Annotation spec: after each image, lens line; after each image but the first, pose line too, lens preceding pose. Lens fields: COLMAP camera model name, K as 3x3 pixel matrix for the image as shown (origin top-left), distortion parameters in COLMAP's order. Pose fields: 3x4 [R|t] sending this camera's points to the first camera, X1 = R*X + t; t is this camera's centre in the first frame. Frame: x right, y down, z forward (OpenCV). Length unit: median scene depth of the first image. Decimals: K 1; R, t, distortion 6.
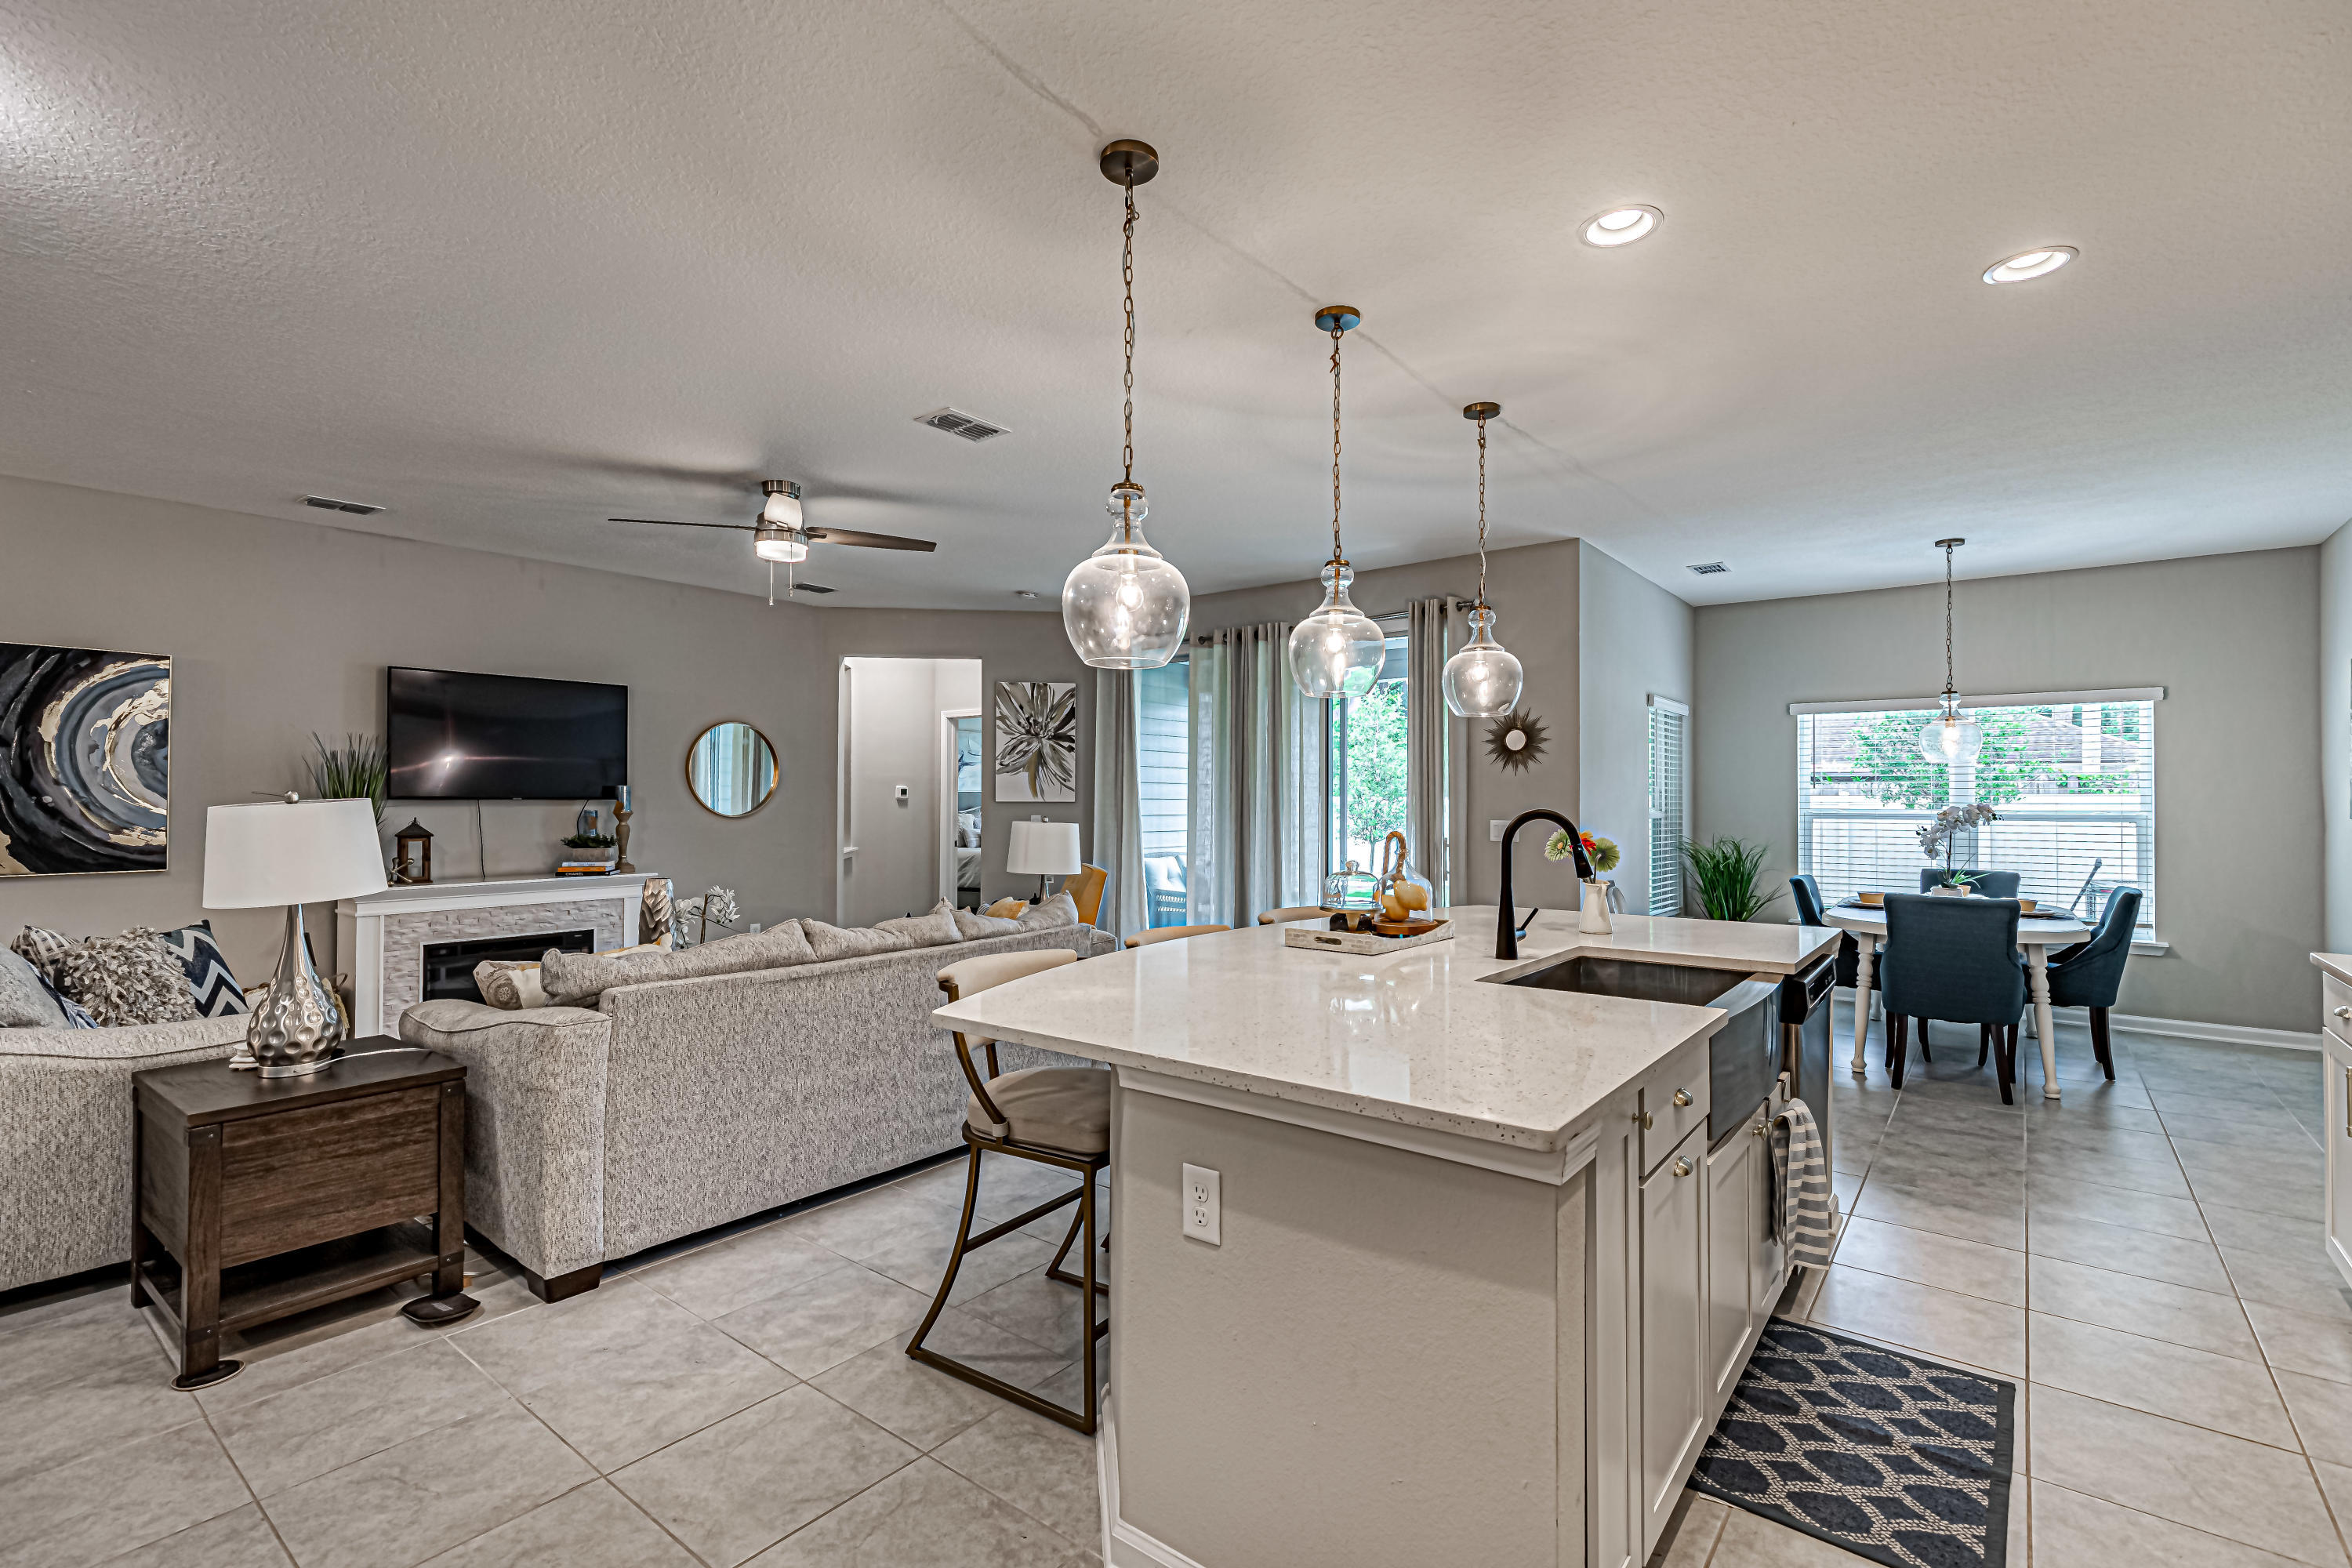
lens RADIAL K [[1060.2, 0, 1178.2], [0, 1060.2, 789.2], [0, 0, 1]] dist [0.008823, -0.001332]
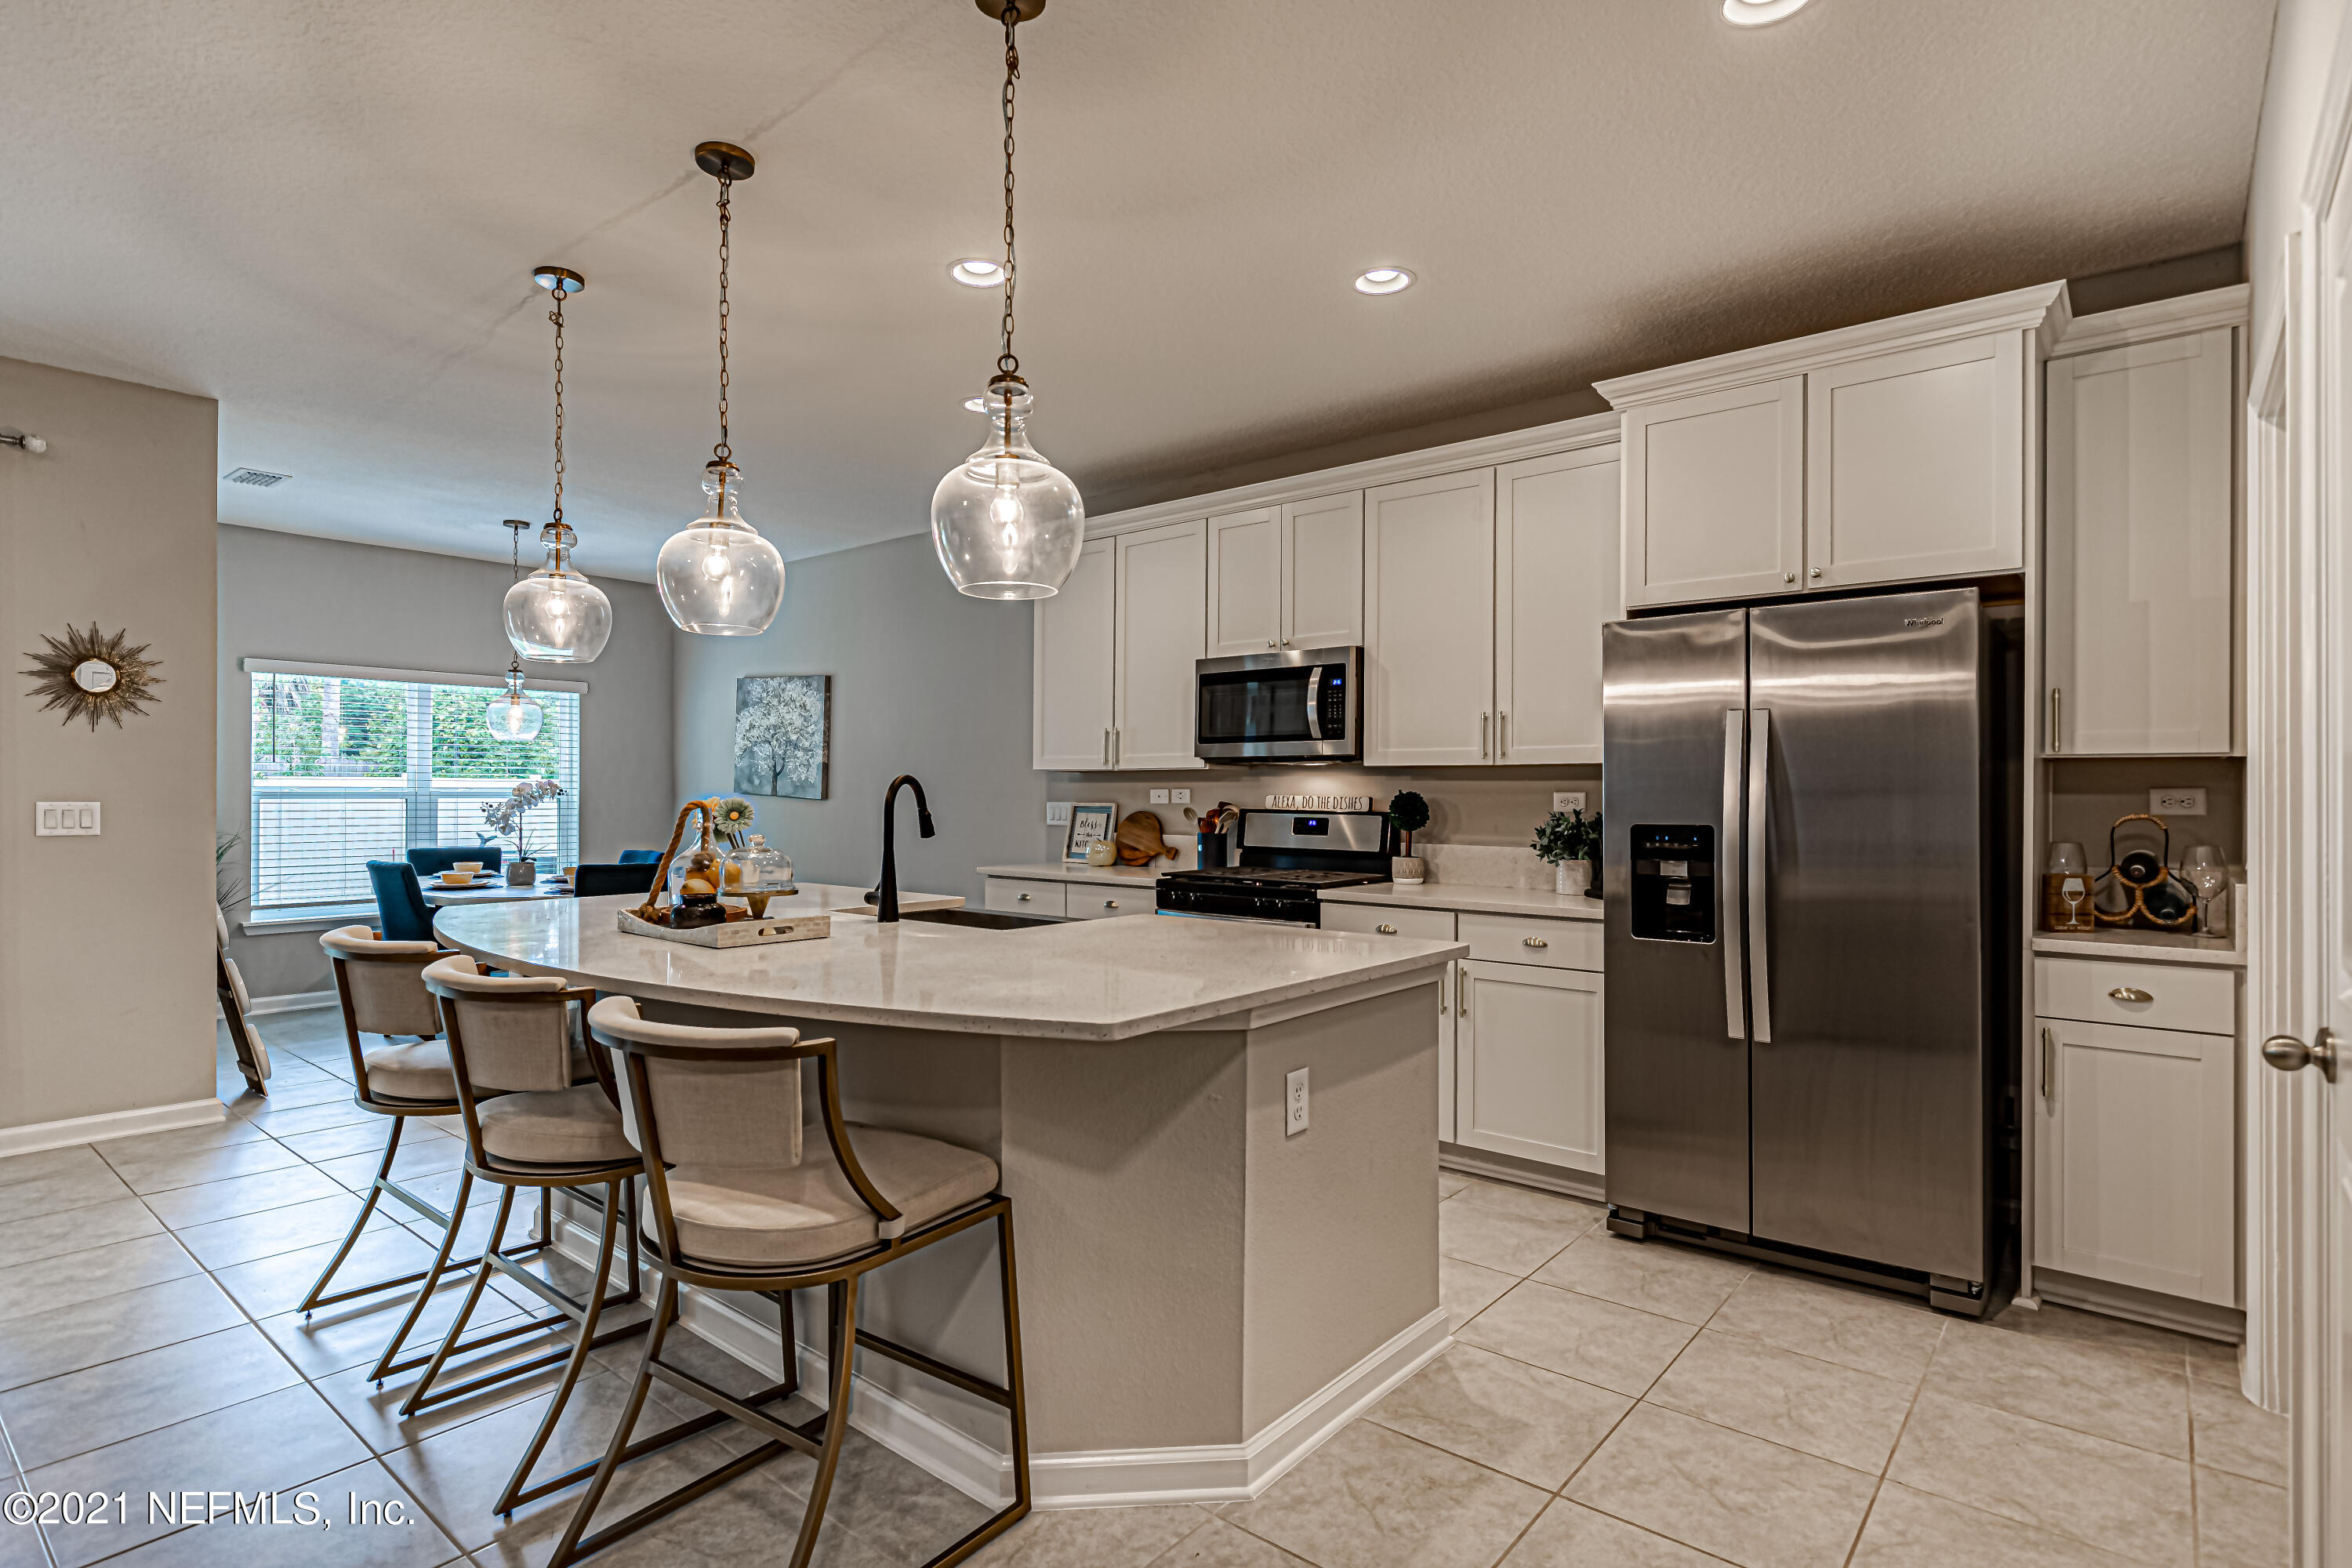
lens RADIAL K [[1195.5, 0, 1163.7], [0, 1195.5, 789.2], [0, 0, 1]] dist [0.012162, -0.000143]
pose [[0.037167, 0.000072, 0.999309, -0.471448], [-0.011704, 0.999931, 0.000363, 0.017016], [-0.999241, -0.011710, 0.037165, 0.398983]]
